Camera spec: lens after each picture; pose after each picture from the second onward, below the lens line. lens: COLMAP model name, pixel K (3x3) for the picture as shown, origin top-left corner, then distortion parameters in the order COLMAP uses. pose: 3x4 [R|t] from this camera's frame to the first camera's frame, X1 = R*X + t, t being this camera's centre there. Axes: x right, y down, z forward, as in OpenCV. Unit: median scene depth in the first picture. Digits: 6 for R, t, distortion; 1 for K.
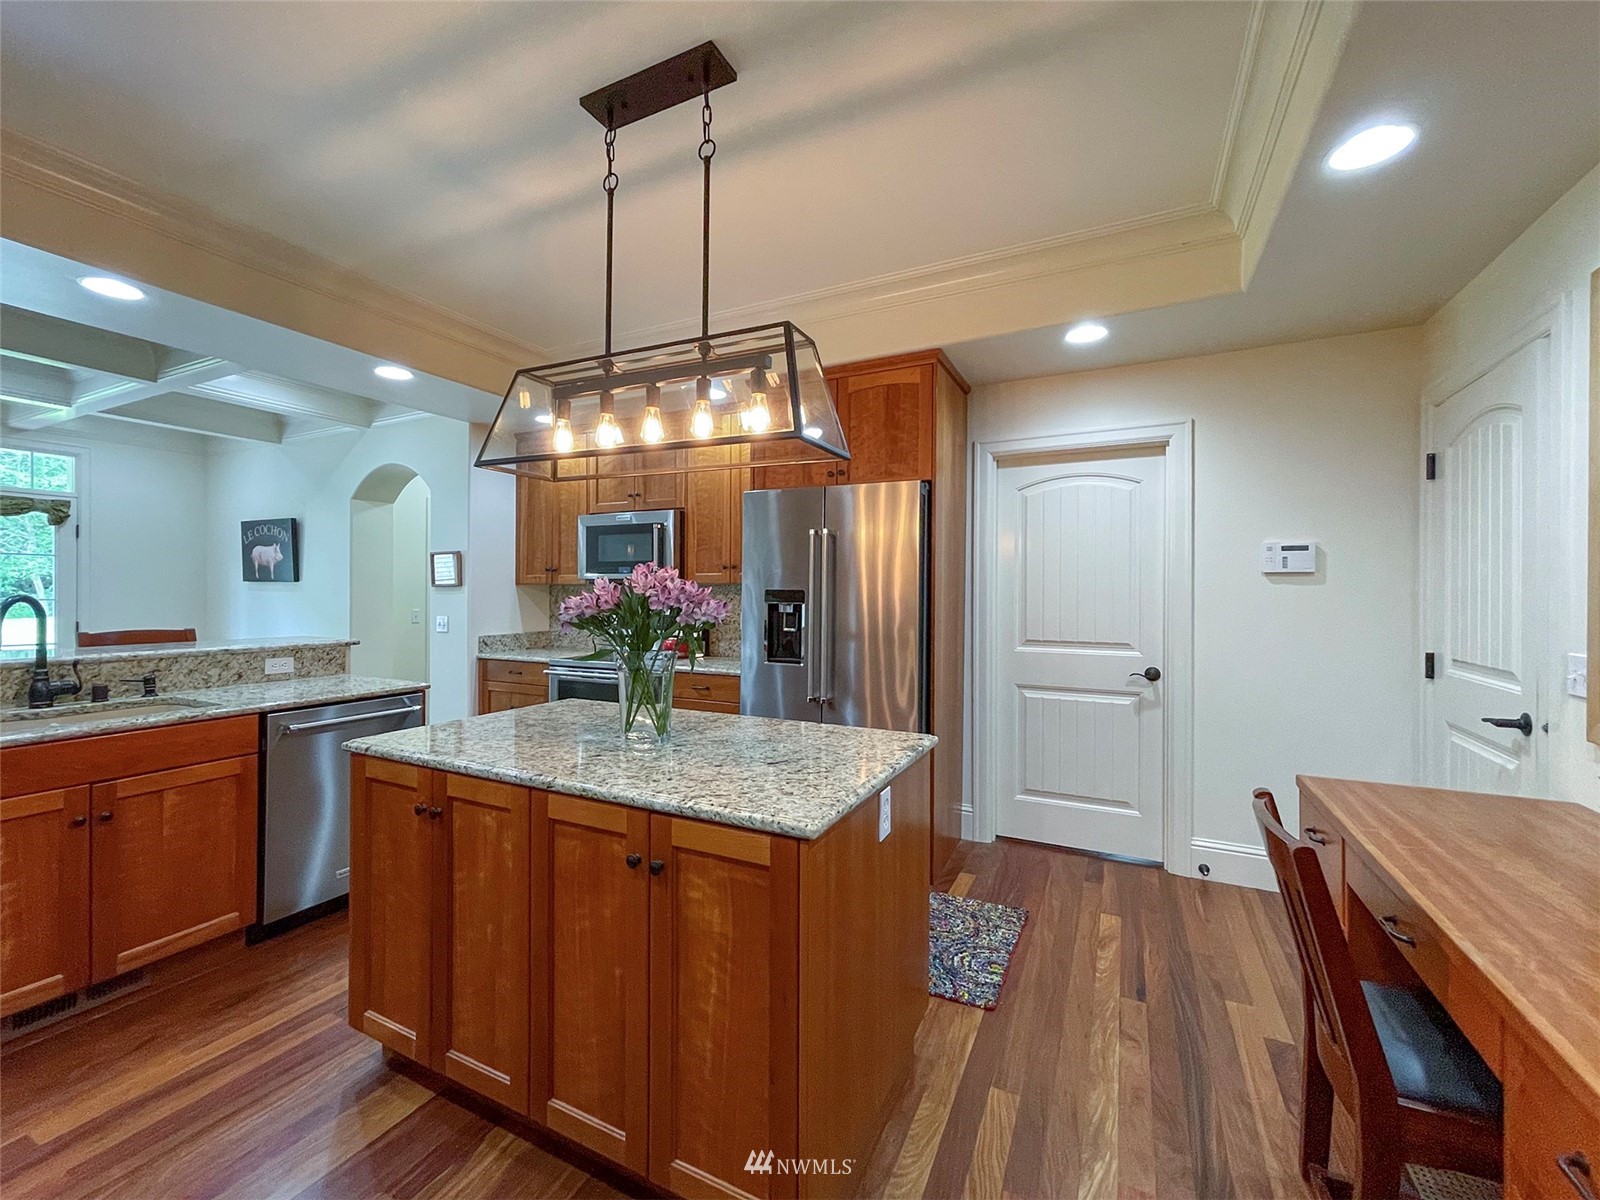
lens RADIAL K [[668.2, 0, 790.4], [0, 668.2, 588.7], [0, 0, 1]] dist [0.003141, 0.002329]
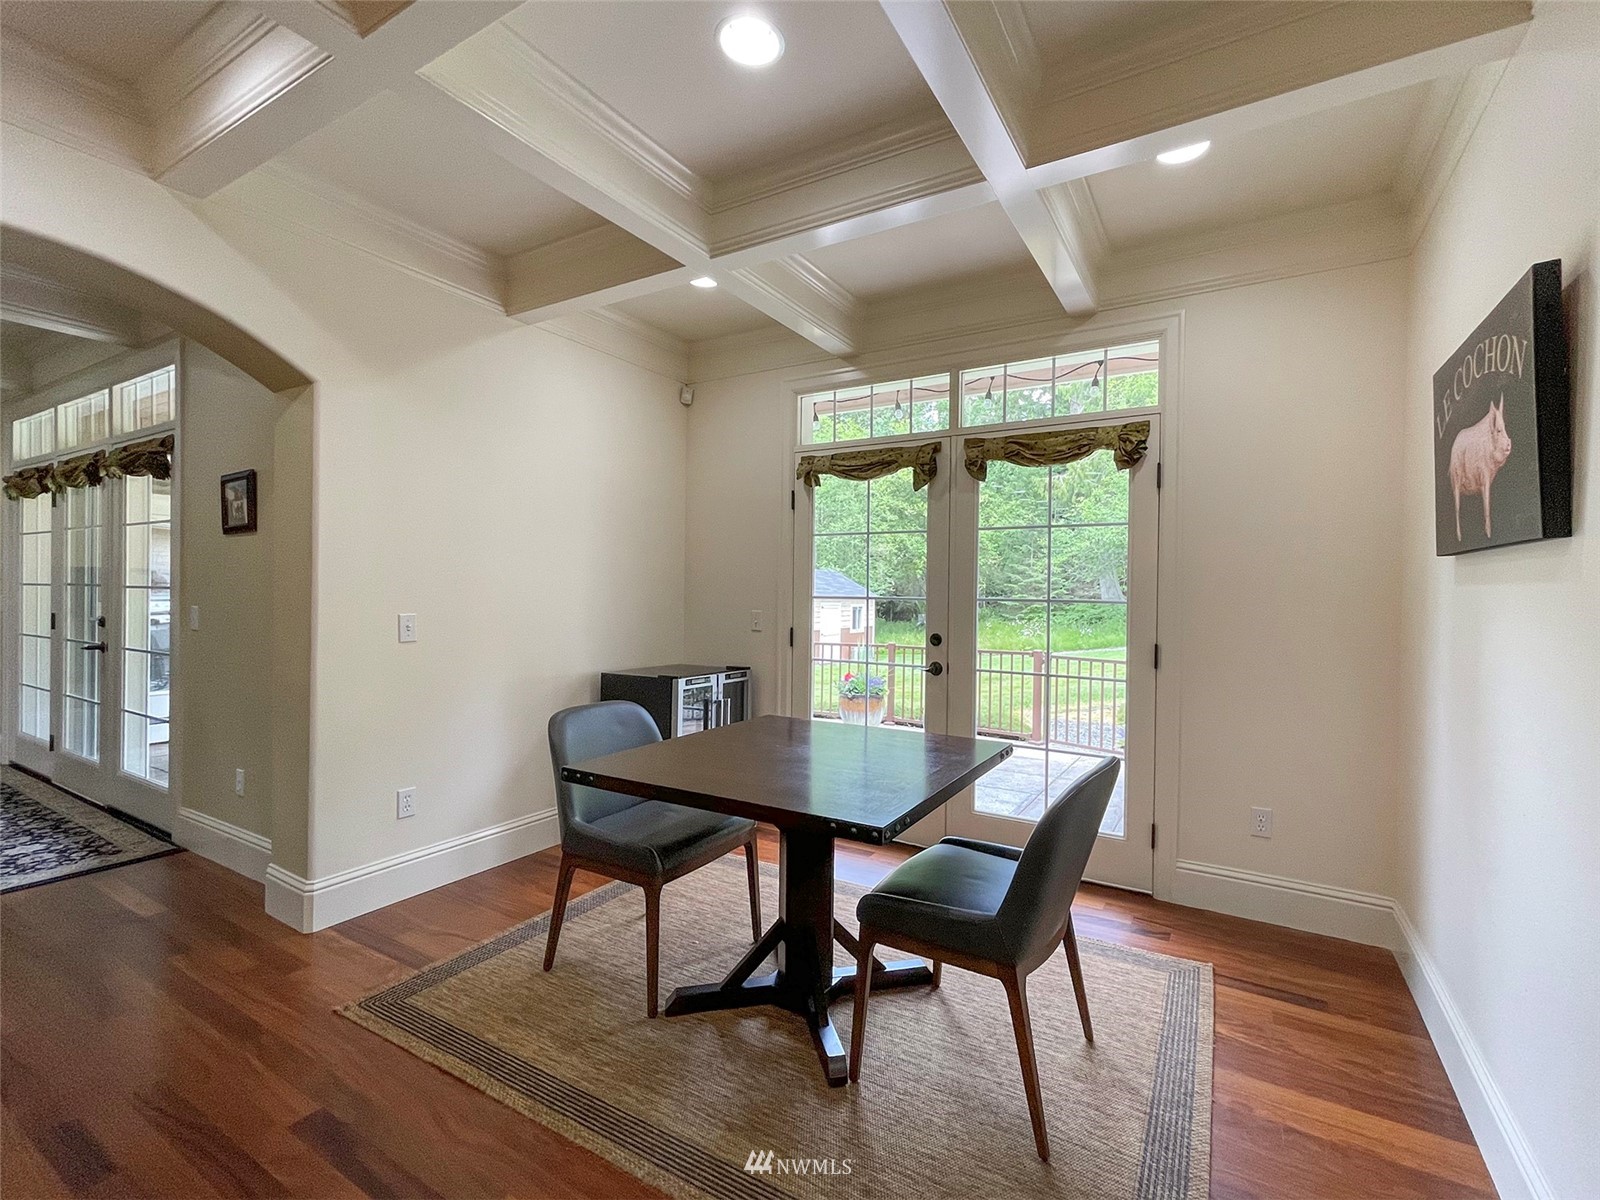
lens RADIAL K [[691.6, 0, 847.4], [0, 691.6, 593.9], [0, 0, 1]] dist [-0.009077, -0.000404]
pose [[-0.052997, -0.002436, -0.998592, -0.634428], [-0.014773, 0.999890, -0.001655, 0.014158], [0.998485, 0.014664, -0.053027, 0.981987]]
